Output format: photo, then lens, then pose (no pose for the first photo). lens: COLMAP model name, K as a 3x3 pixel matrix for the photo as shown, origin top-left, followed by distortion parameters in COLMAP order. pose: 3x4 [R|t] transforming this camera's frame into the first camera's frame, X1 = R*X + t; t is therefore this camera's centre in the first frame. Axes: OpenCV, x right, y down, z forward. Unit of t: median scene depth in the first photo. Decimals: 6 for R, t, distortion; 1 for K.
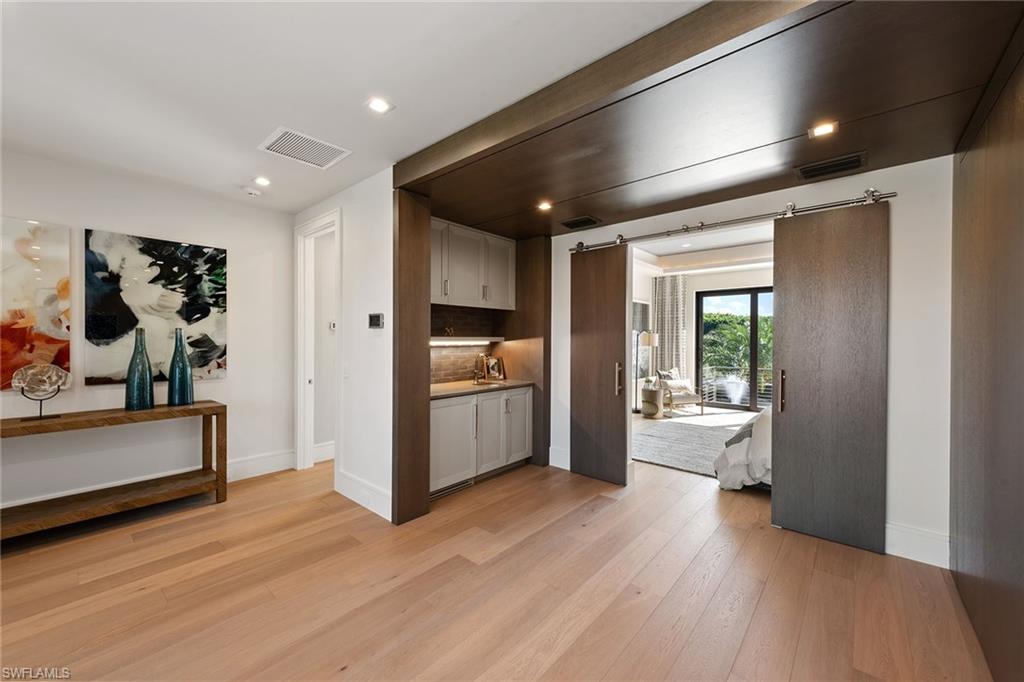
lens RADIAL K [[404.6, 0, 511.9], [0, 404.6, 339.8], [0, 0, 1]] dist [-0.002145, -0.000218]
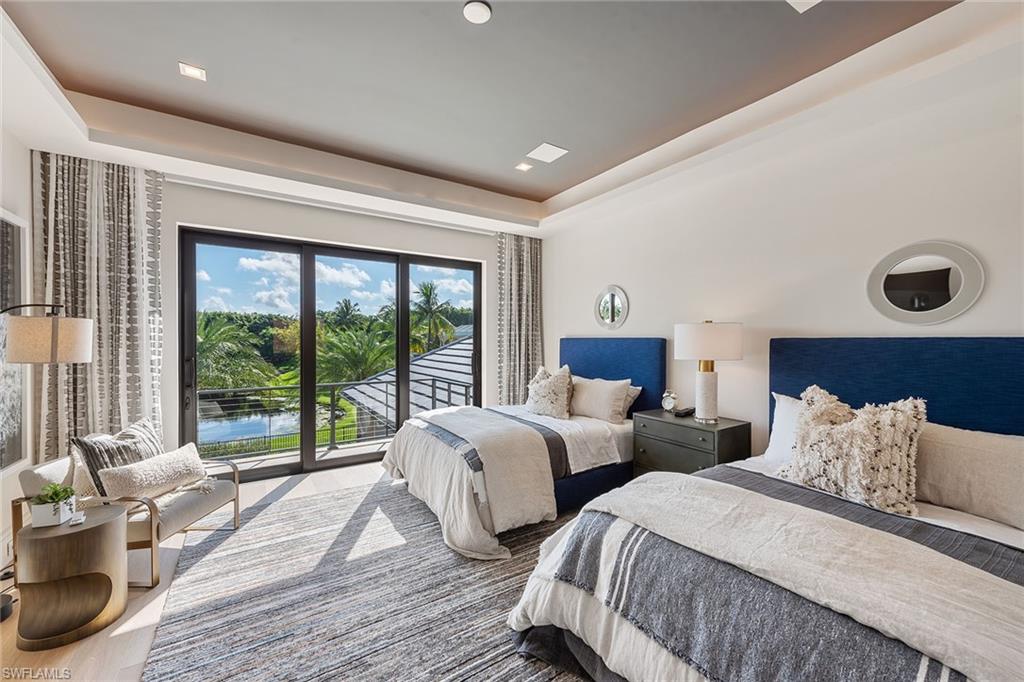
lens RADIAL K [[404.6, 0, 515.9], [0, 404.6, 342.4], [0, 0, 1]] dist [-0.002145, -0.000218]
pose [[0.281249, -0.007809, 0.959603, 0.148454], [0.010497, 0.999932, 0.005061, 0.004270], [-0.959577, 0.008649, 0.281312, 0.551980]]
